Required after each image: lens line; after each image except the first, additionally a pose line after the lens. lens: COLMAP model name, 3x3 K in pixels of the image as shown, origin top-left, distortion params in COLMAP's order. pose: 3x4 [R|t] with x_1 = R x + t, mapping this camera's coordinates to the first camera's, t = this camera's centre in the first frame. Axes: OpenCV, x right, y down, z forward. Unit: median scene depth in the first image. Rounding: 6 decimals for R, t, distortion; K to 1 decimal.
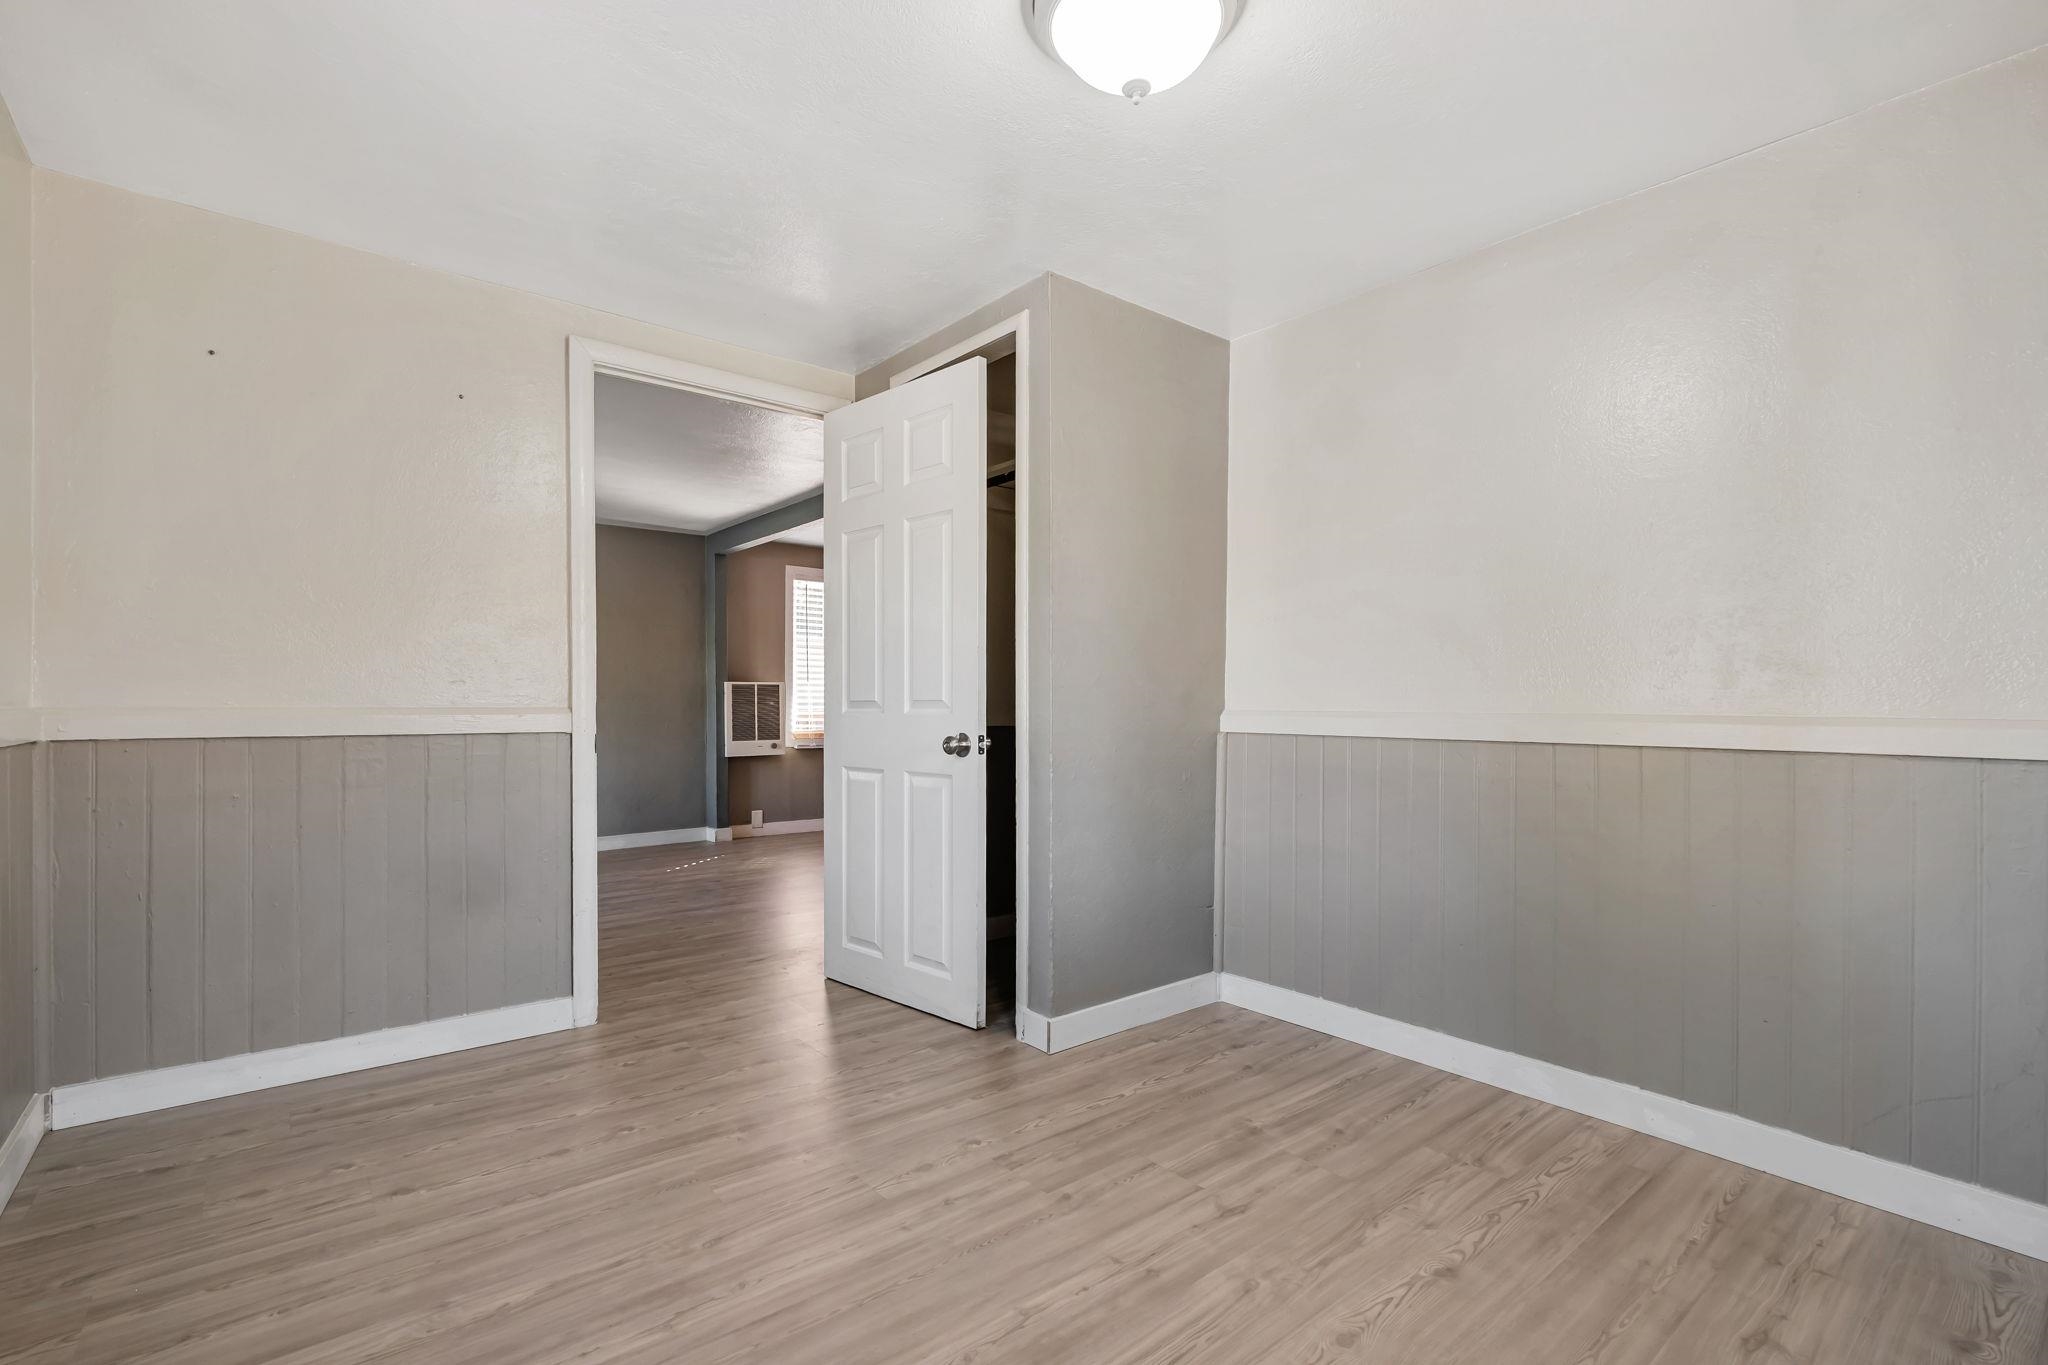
lens RADIAL K [[889.9, 0, 1037.7], [0, 889.9, 696.2], [0, 0, 1]] dist [-0.003092, -0.001764]
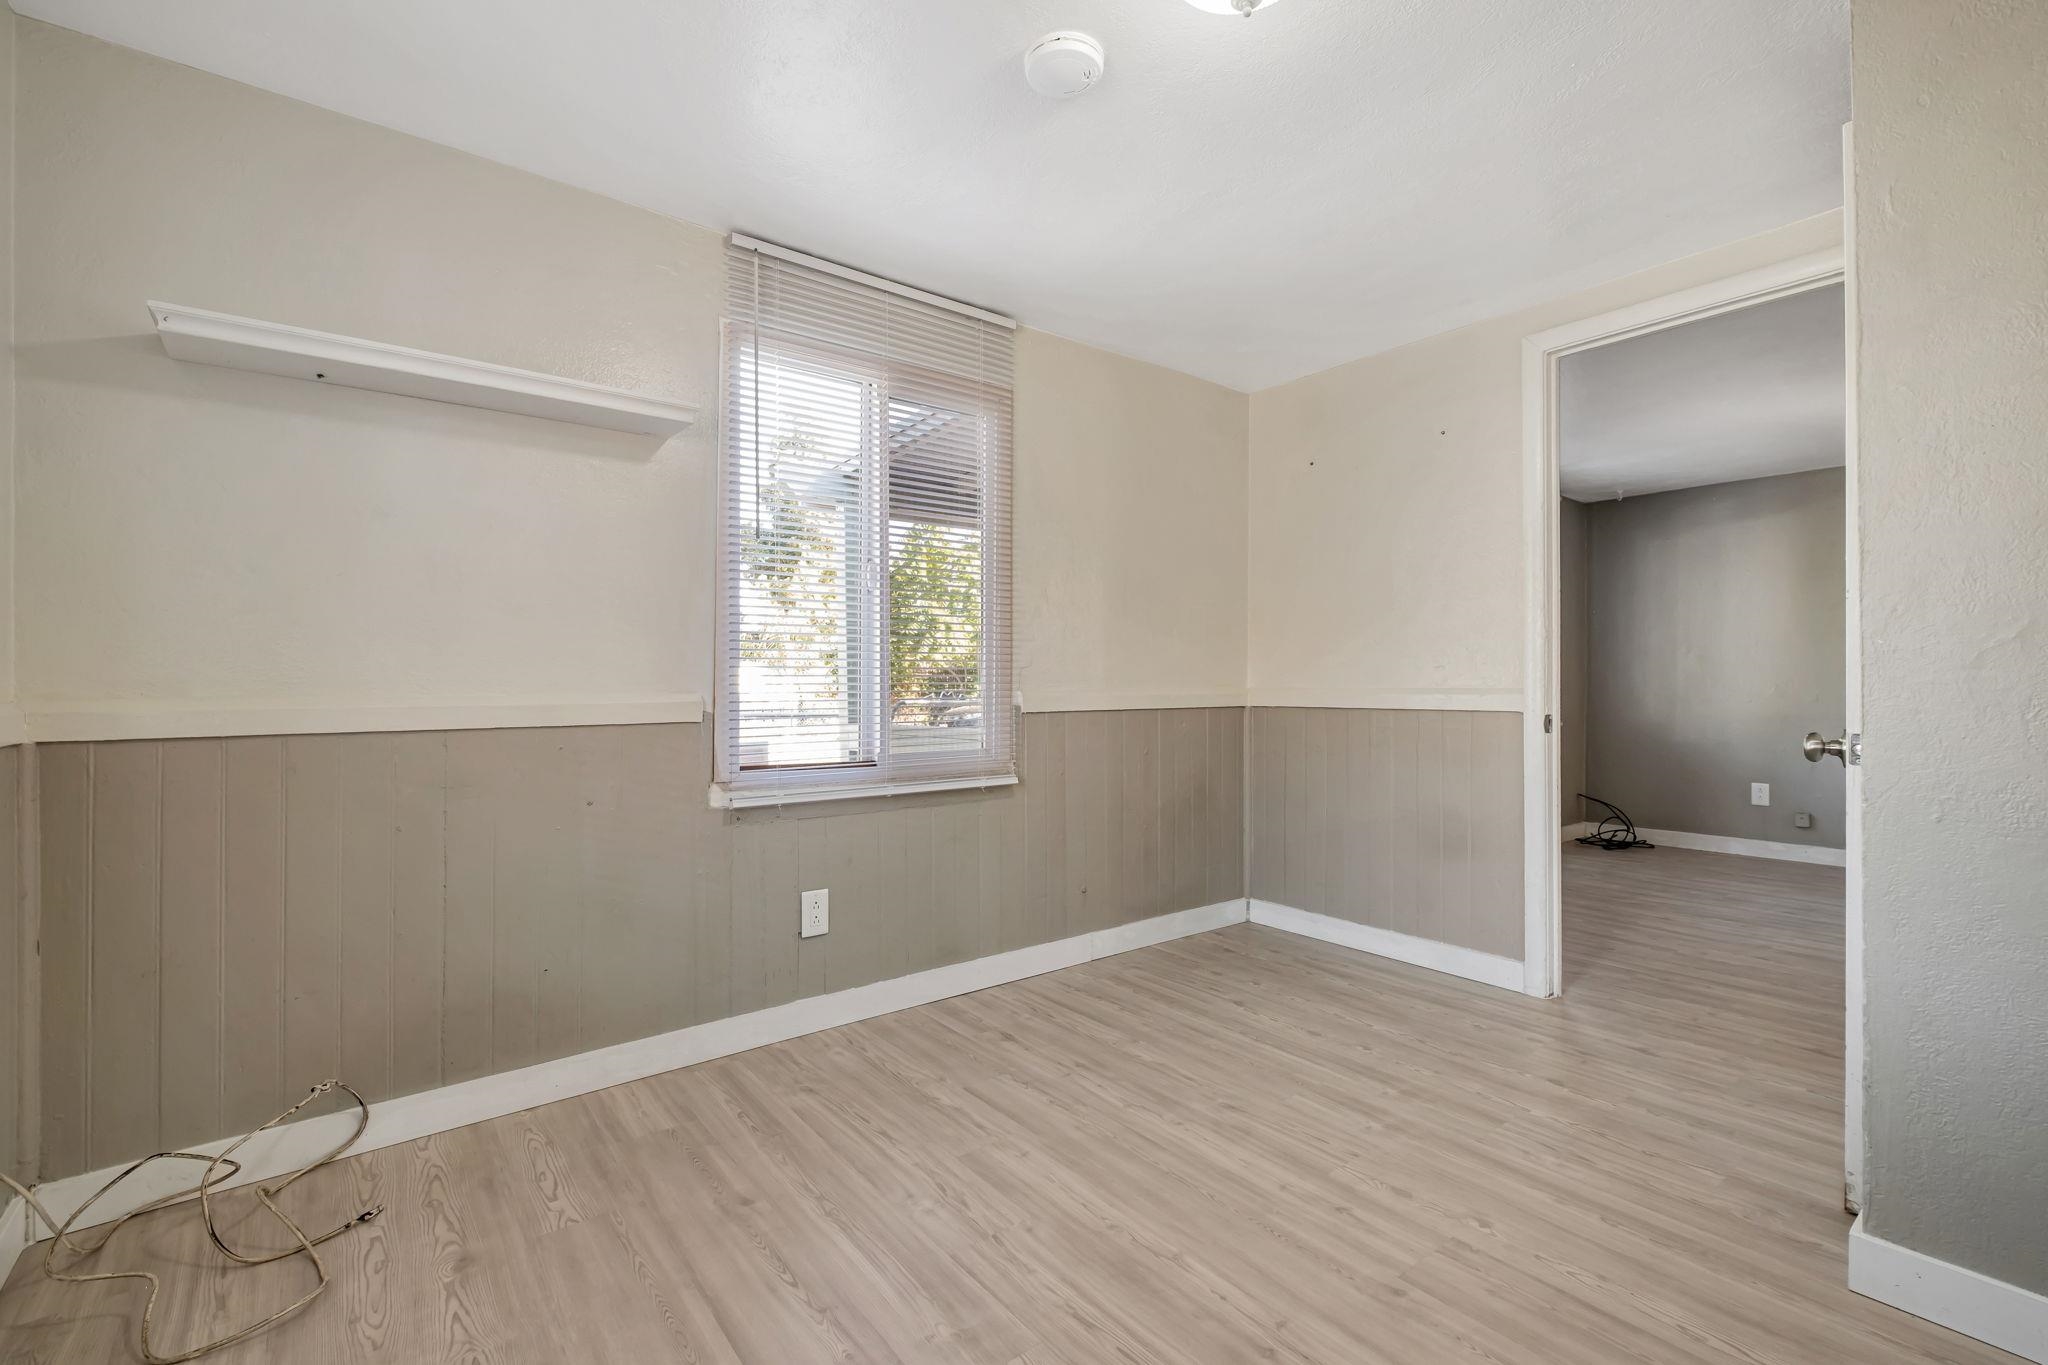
lens RADIAL K [[889.9, 0, 1029.7], [0, 889.9, 683.4], [0, 0, 1]] dist [-0.003092, -0.001764]
pose [[-0.011466, -0.003613, -0.999928, 0.755948], [0.009402, 0.999949, -0.003721, 0.006865], [0.999890, -0.009444, -0.011431, 0.605085]]
